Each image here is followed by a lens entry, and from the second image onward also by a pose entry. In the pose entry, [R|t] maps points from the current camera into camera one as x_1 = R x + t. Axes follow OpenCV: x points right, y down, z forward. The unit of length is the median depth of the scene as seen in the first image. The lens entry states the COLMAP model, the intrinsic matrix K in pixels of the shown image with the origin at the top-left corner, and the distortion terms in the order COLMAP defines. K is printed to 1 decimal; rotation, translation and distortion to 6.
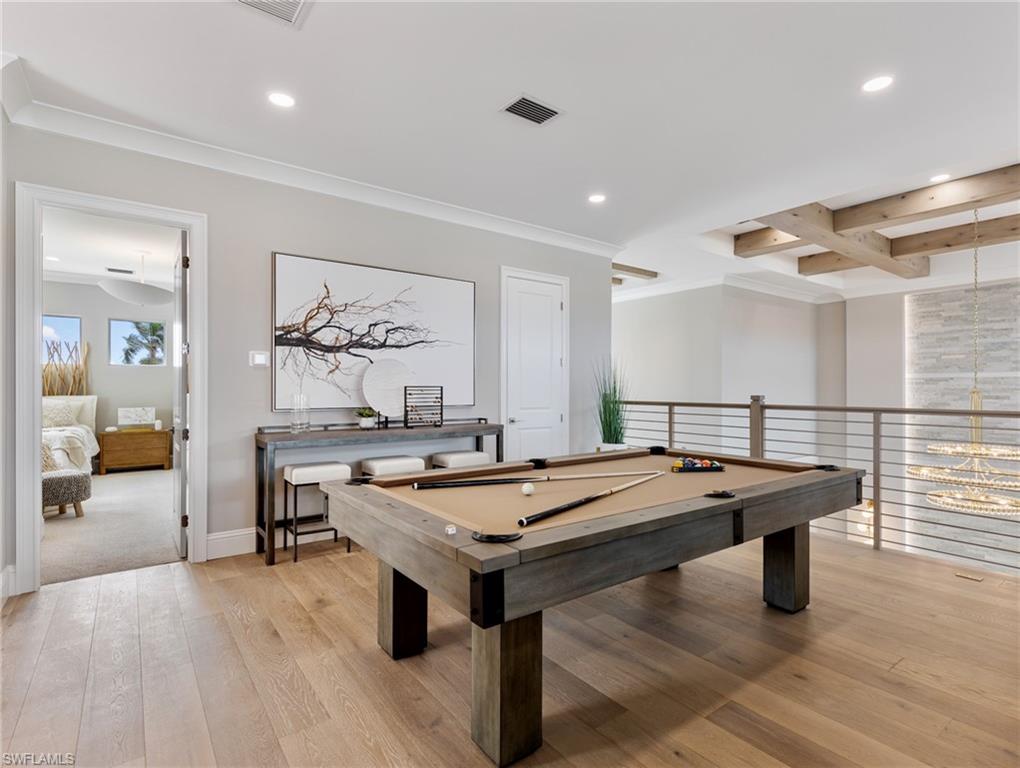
lens RADIAL K [[517.1, 0, 516.0], [0, 517.1, 385.2], [0, 0, 1]] dist [0.011944, 0.000805]
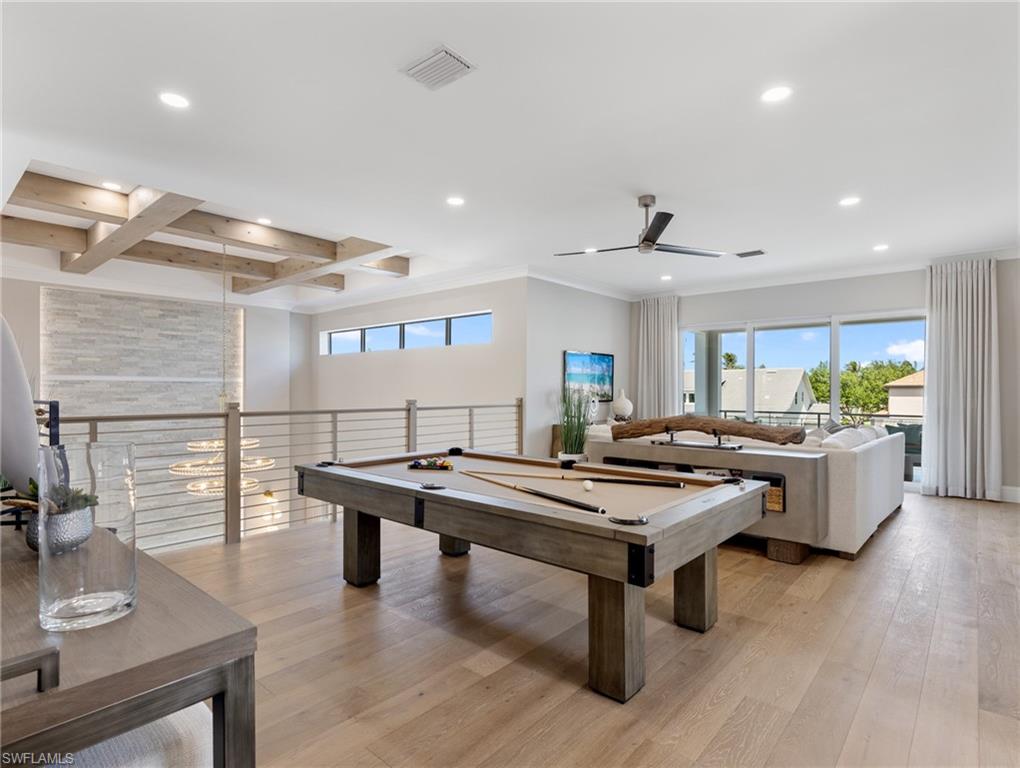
lens RADIAL K [[532.7, 0, 527.4], [0, 532.7, 370.5], [0, 0, 1]] dist [-0.002430, -0.000290]
pose [[-0.220132, 0.033712, 0.974887, -0.337706], [-0.006040, 0.999336, -0.035921, -0.002121], [-0.975451, -0.013796, -0.219782, 0.418924]]
